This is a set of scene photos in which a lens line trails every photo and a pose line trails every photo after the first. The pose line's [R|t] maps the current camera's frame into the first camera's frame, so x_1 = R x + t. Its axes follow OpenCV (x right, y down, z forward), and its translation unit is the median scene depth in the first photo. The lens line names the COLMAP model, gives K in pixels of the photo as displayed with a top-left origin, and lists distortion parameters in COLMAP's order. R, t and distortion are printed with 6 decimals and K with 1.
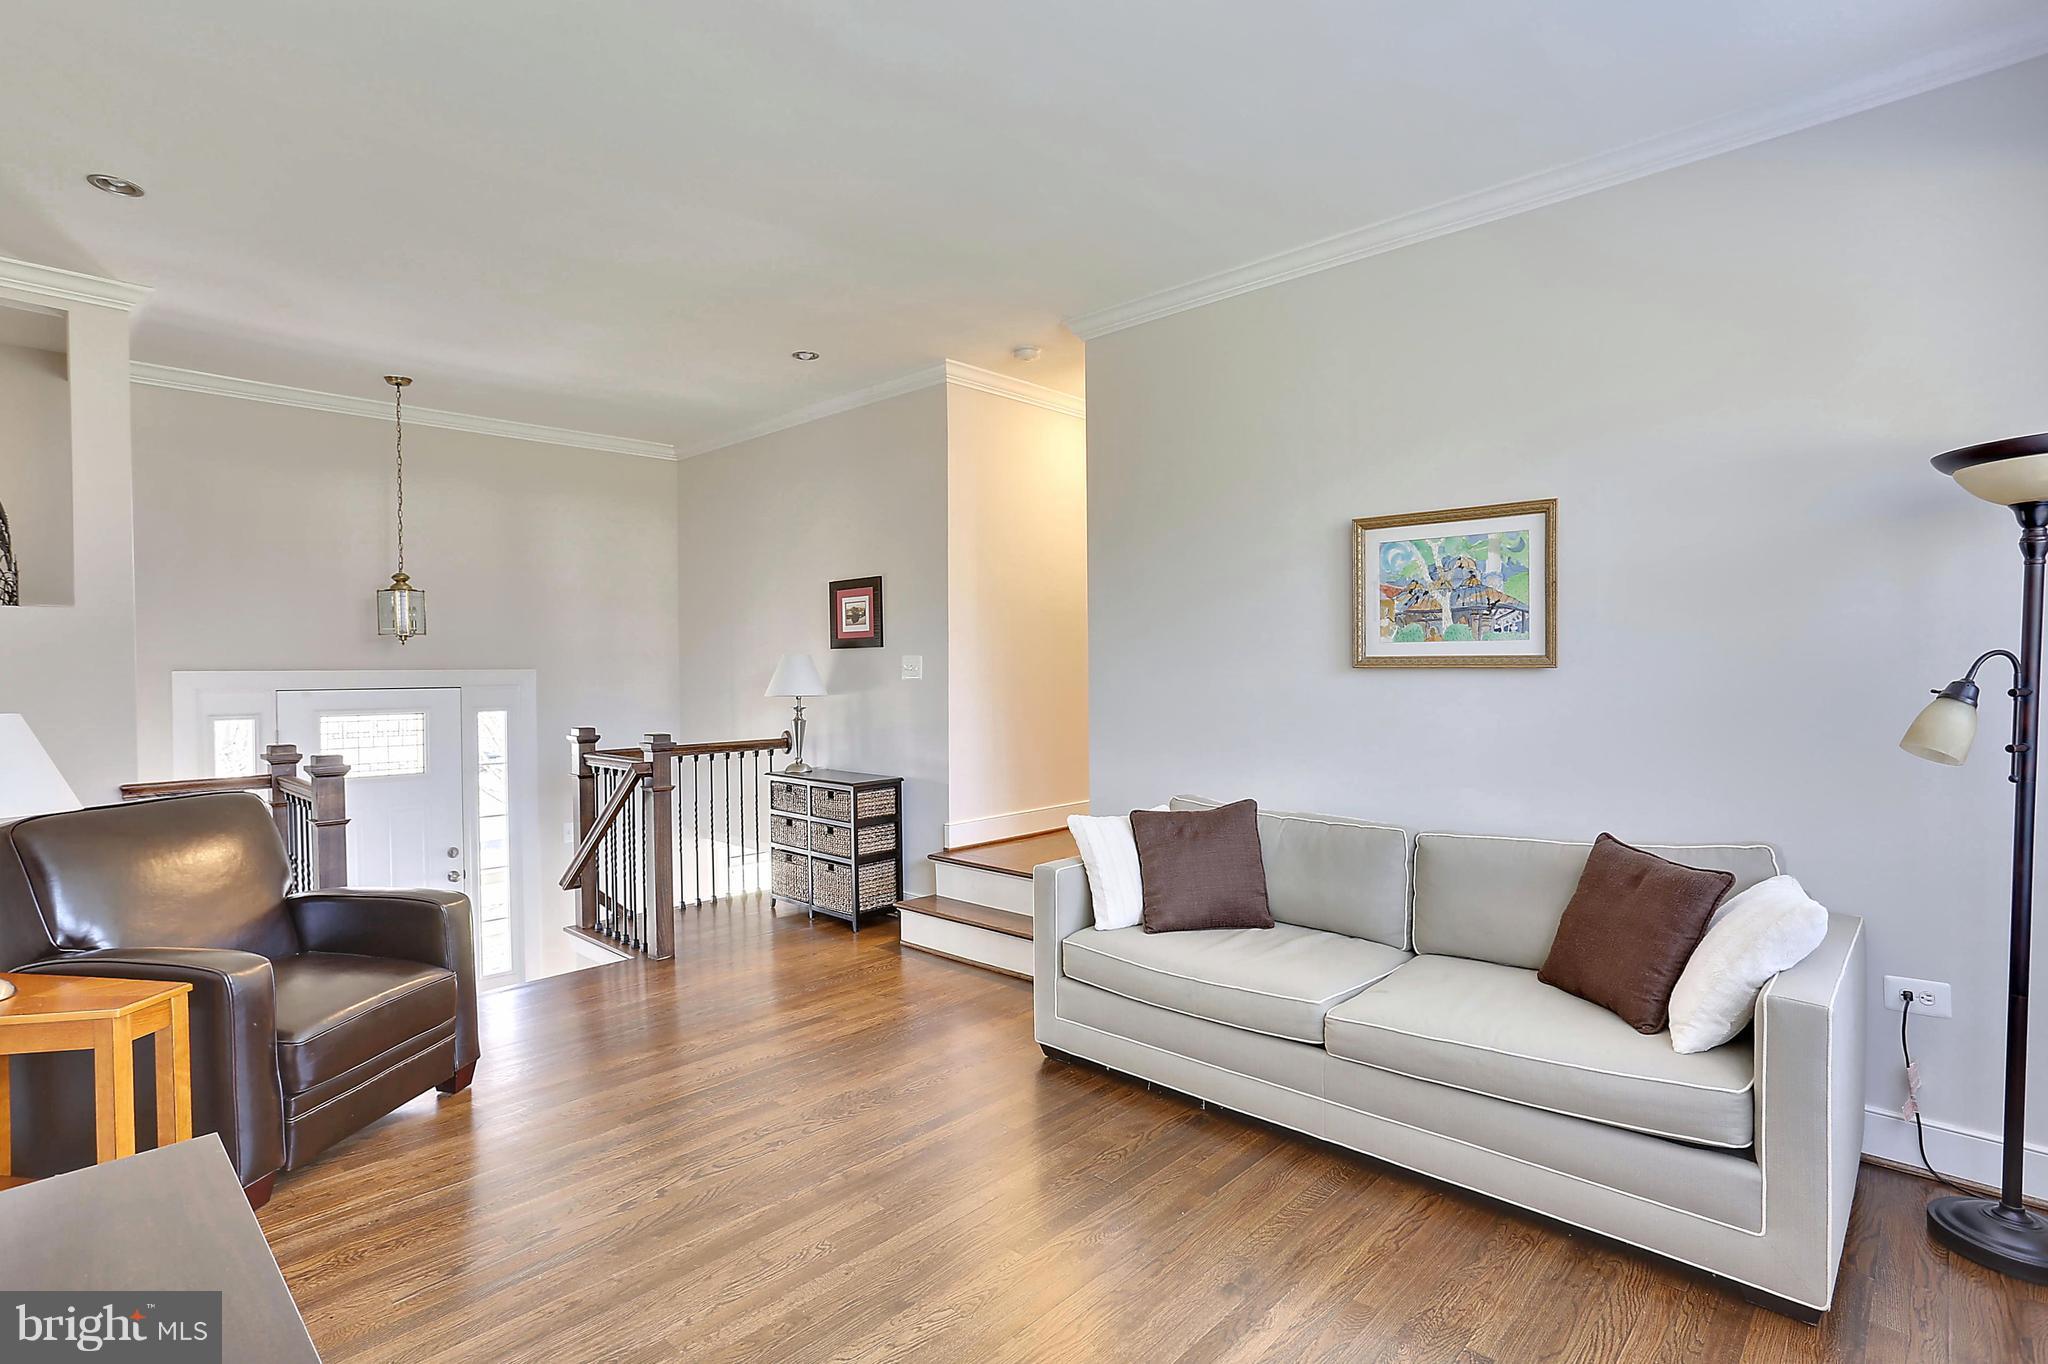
lens RADIAL K [[1000.9, 0, 1022.5], [0, 1000.9, 696.5], [0, 0, 1]] dist [-0.003508, 0.000980]
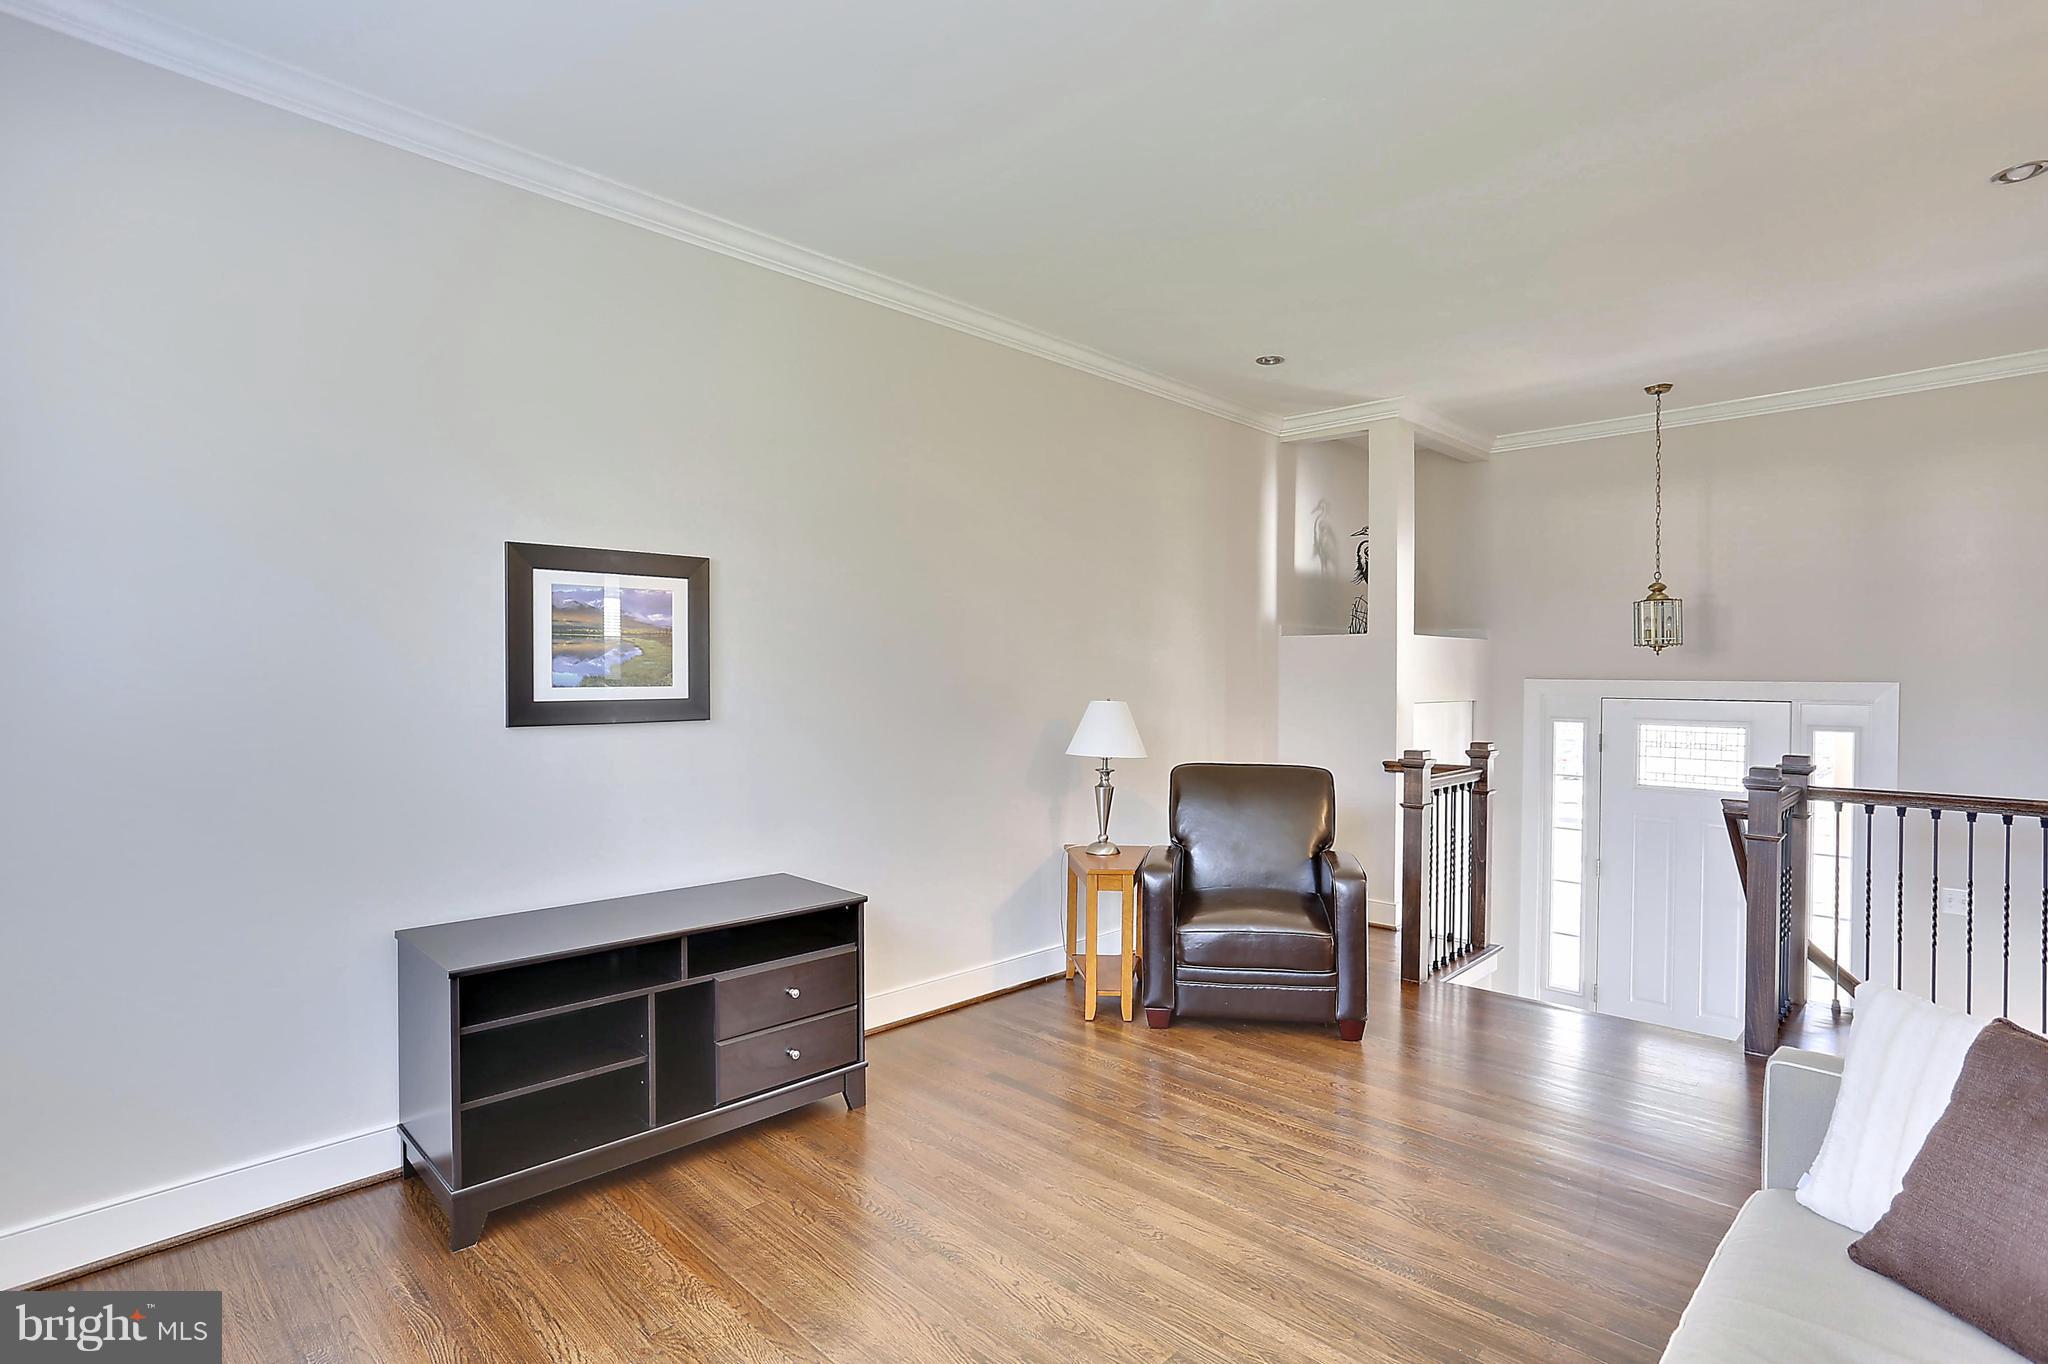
lens RADIAL K [[1021.5, 0, 1028.7], [0, 1021.5, 709.4], [0, 0, 1]] dist [-0.003054, -0.000108]
pose [[-0.001035, 0.042114, -0.999112, 0.743635], [-0.030098, 0.998659, 0.042126, -0.043142], [0.999546, 0.030115, 0.000234, 0.728804]]
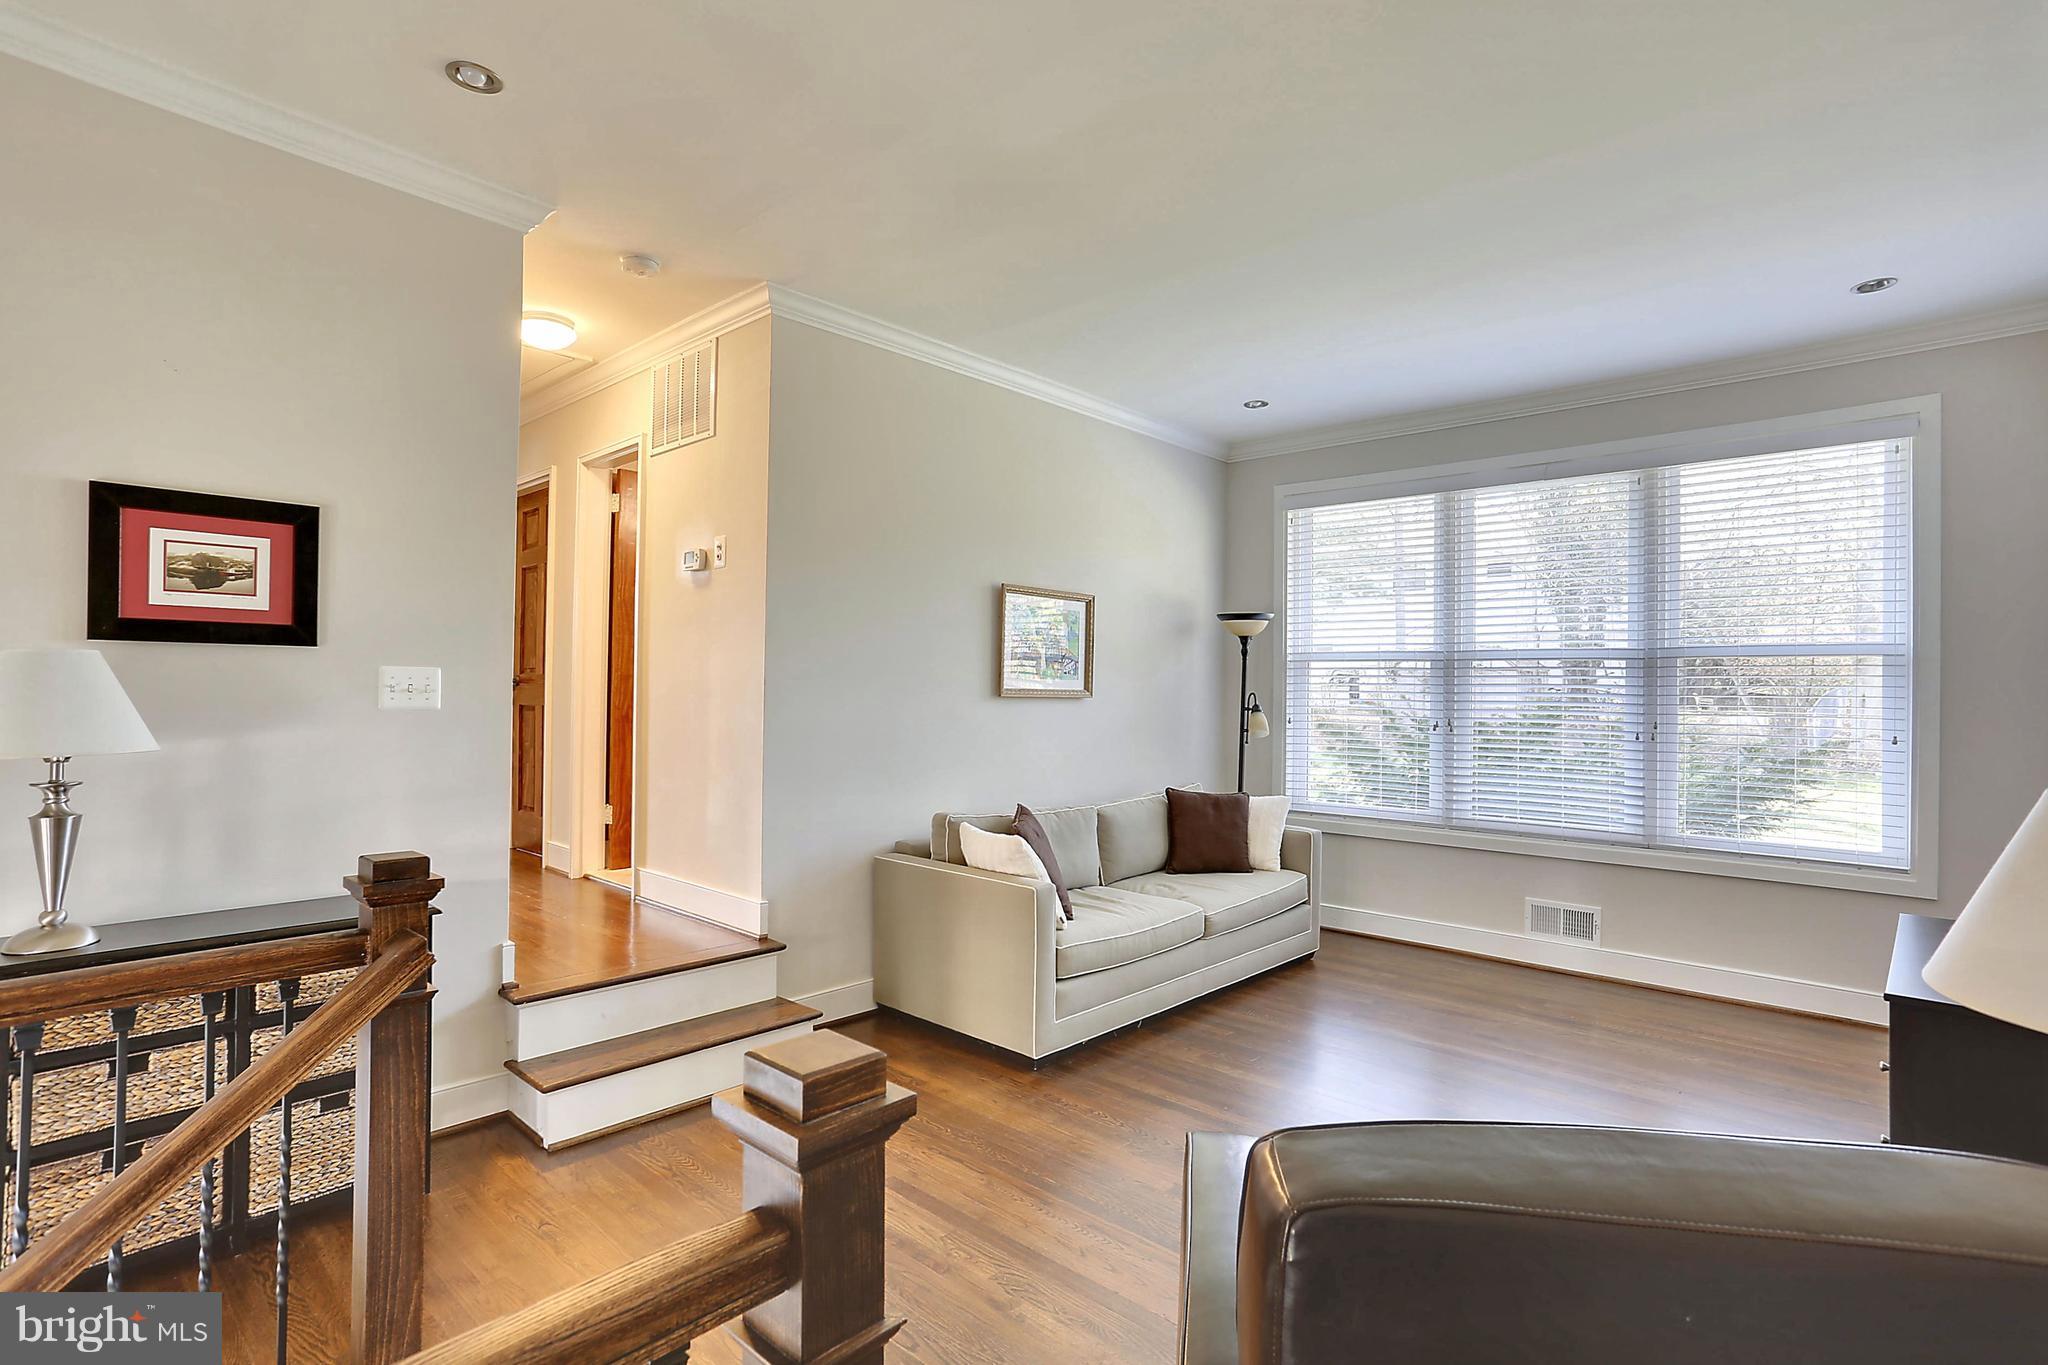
lens RADIAL K [[1000.9, 0, 1022.5], [0, 1000.9, 697.0], [0, 0, 1]] dist [-0.003508, 0.000980]
pose [[-0.003768, 0.004936, 0.999981, -0.636684], [0.021300, 0.999761, -0.004855, -0.013513], [-0.999766, 0.021282, -0.003872, 0.632732]]
